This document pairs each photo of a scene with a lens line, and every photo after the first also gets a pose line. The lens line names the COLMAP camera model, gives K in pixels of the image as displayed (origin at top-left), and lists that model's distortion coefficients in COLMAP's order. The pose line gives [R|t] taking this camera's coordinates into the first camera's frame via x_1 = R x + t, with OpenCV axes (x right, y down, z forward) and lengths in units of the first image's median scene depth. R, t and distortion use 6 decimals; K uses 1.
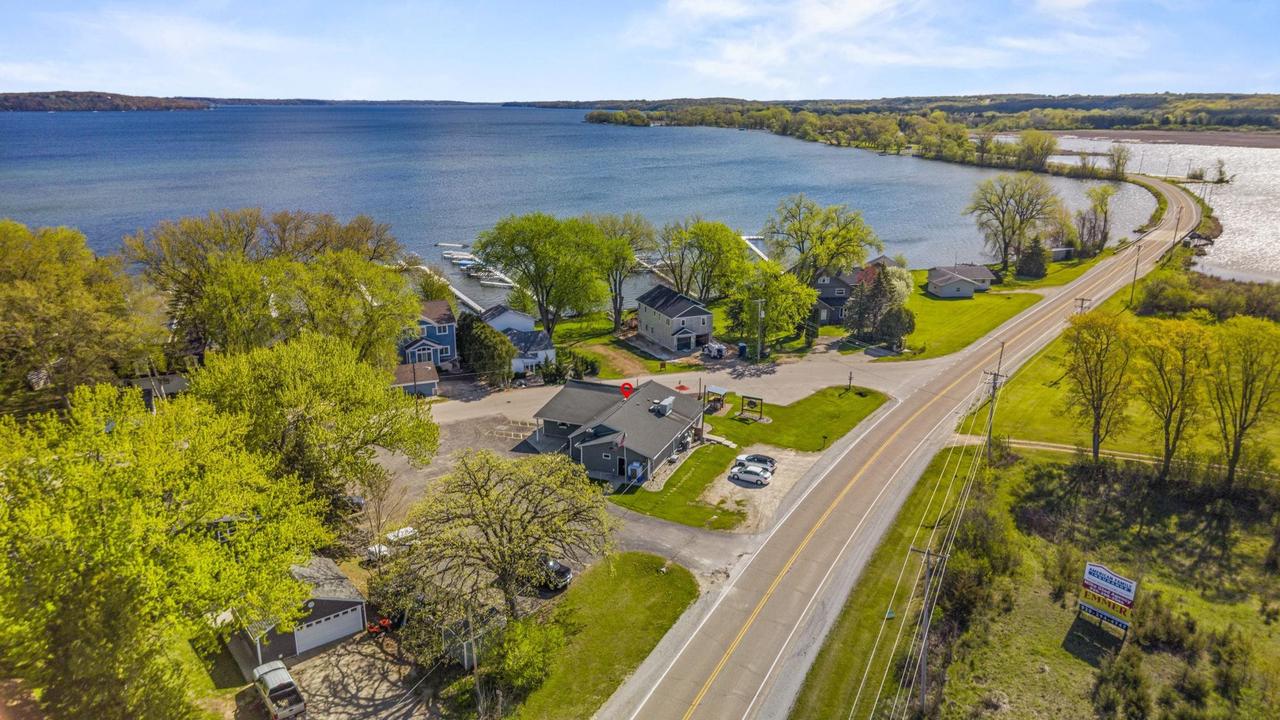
lens RADIAL K [[854.6, 0, 640.0], [0, 854.6, 360.0], [0, 0, 1]] dist [0.098706, -0.138637]
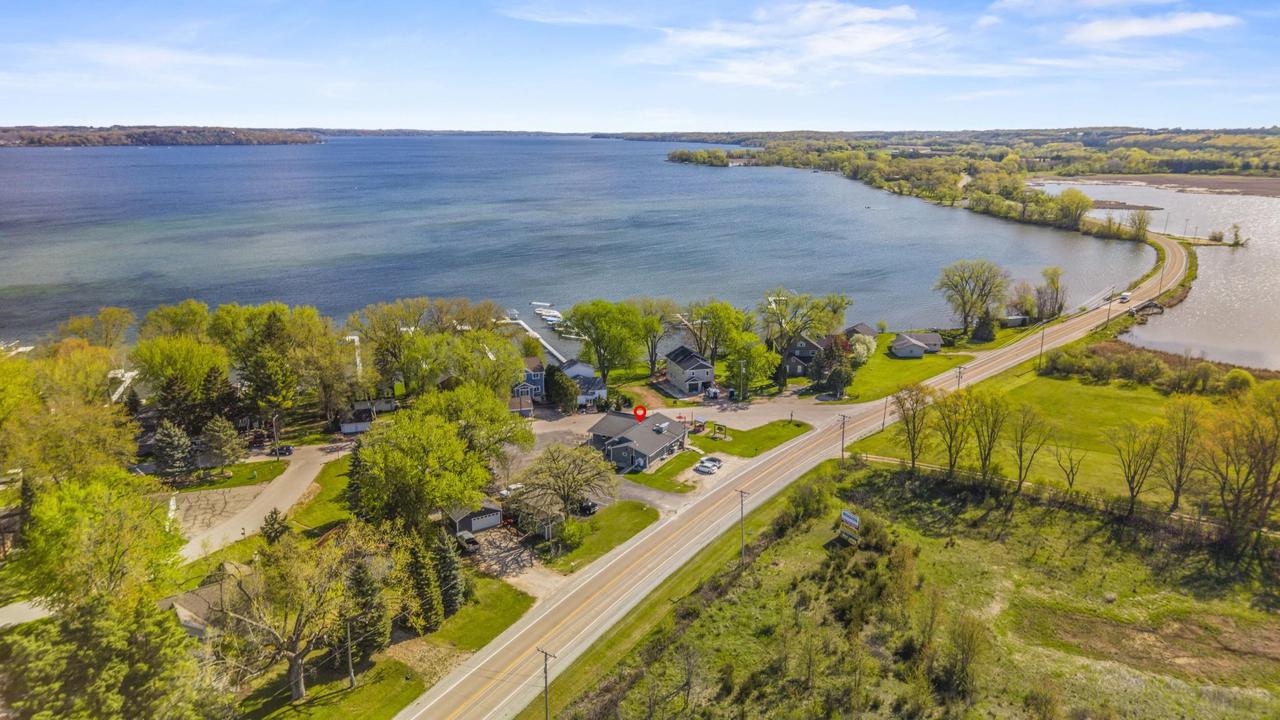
lens RADIAL K [[854.6, 0, 640.0], [0, 854.6, 360.0], [0, 0, 1]] dist [0.098706, -0.138637]
pose [[0.995188, 0.027052, -0.094172, 0.105147], [-0.029882, 0.999139, -0.028770, -0.023383], [0.093312, 0.031445, 0.995140, -0.534751]]
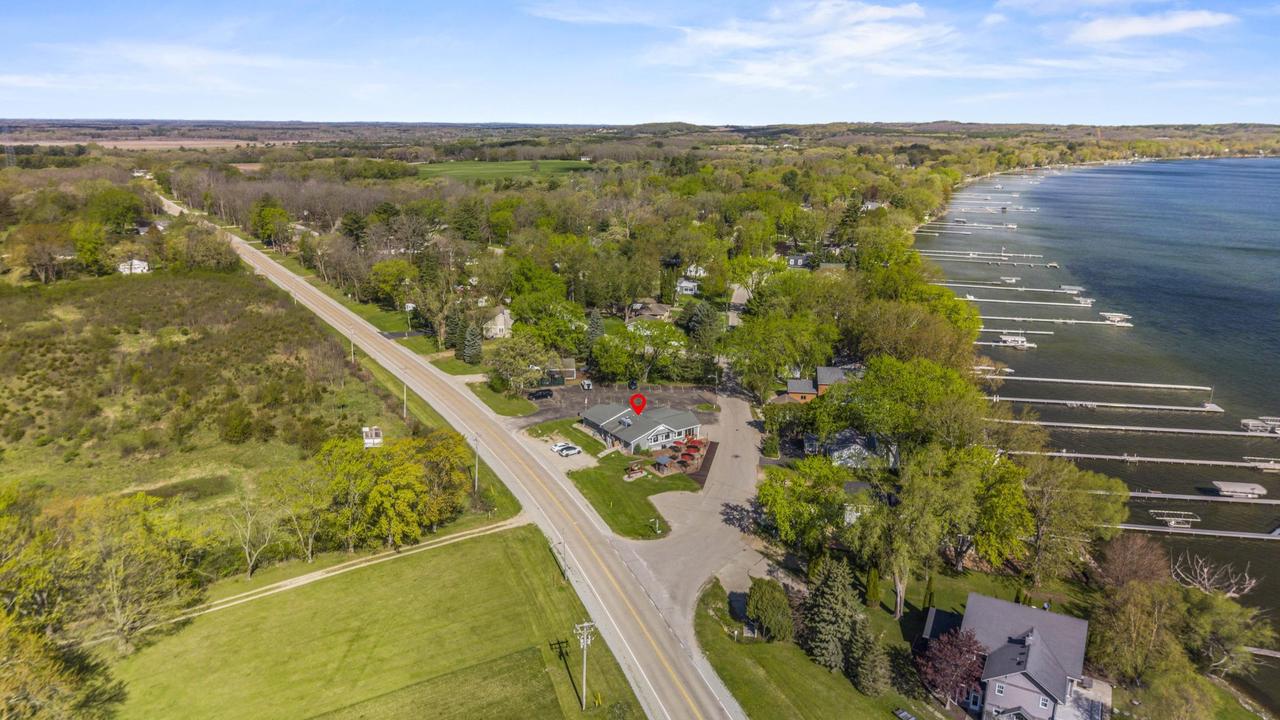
lens RADIAL K [[864.1, 0, 638.6], [0, 864.1, 330.9], [0, 0, 1]] dist [0.040320, -0.039100]
pose [[-0.545198, 0.184809, -0.817683, 1.040902], [-0.249916, 0.895213, 0.368966, -0.562681], [0.800188, 0.405511, -0.441882, 1.267659]]
